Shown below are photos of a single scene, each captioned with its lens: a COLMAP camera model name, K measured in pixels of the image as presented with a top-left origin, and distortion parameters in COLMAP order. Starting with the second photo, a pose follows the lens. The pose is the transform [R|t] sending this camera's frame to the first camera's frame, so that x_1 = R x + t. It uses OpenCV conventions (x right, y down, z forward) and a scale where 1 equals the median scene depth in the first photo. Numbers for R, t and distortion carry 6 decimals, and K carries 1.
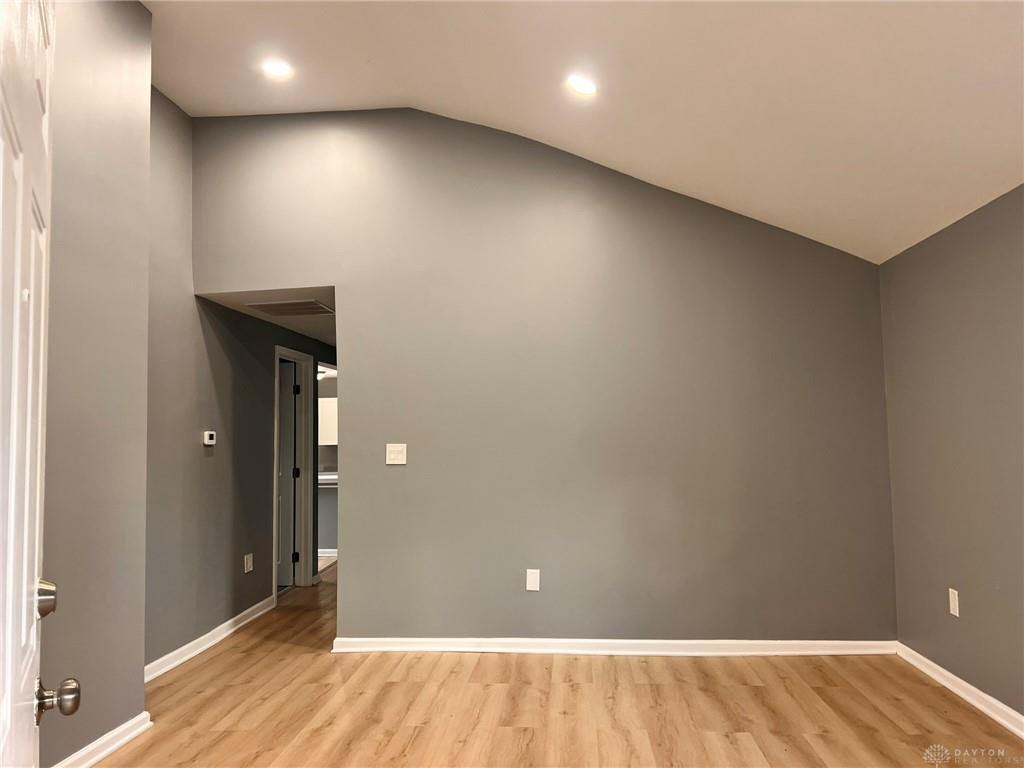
lens RADIAL K [[773.6, 0, 517.2], [0, 773.6, 386.3], [0, 0, 1]] dist [0.050009, -0.054463]
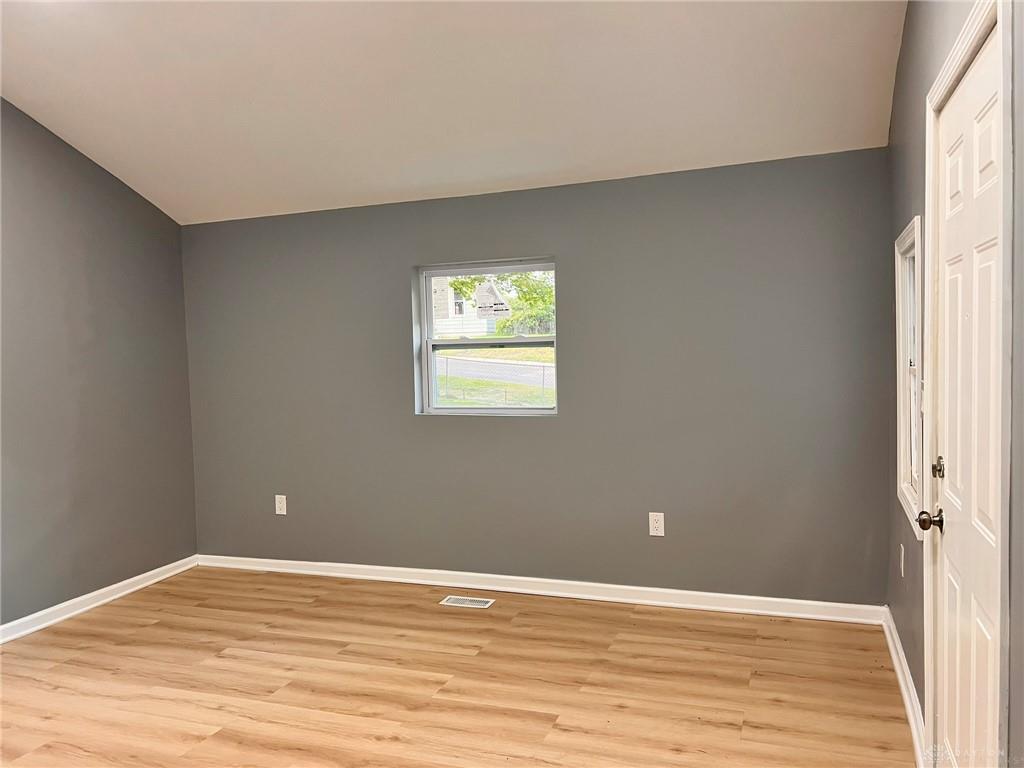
lens RADIAL K [[773.6, 0, 514.8], [0, 773.6, 380.0], [0, 0, 1]] dist [0.050009, -0.054463]
pose [[0.269735, -0.034660, 0.962311, -0.591682], [-0.040238, 0.998073, 0.047227, -0.009972], [-0.962094, -0.051460, 0.267820, 0.289657]]
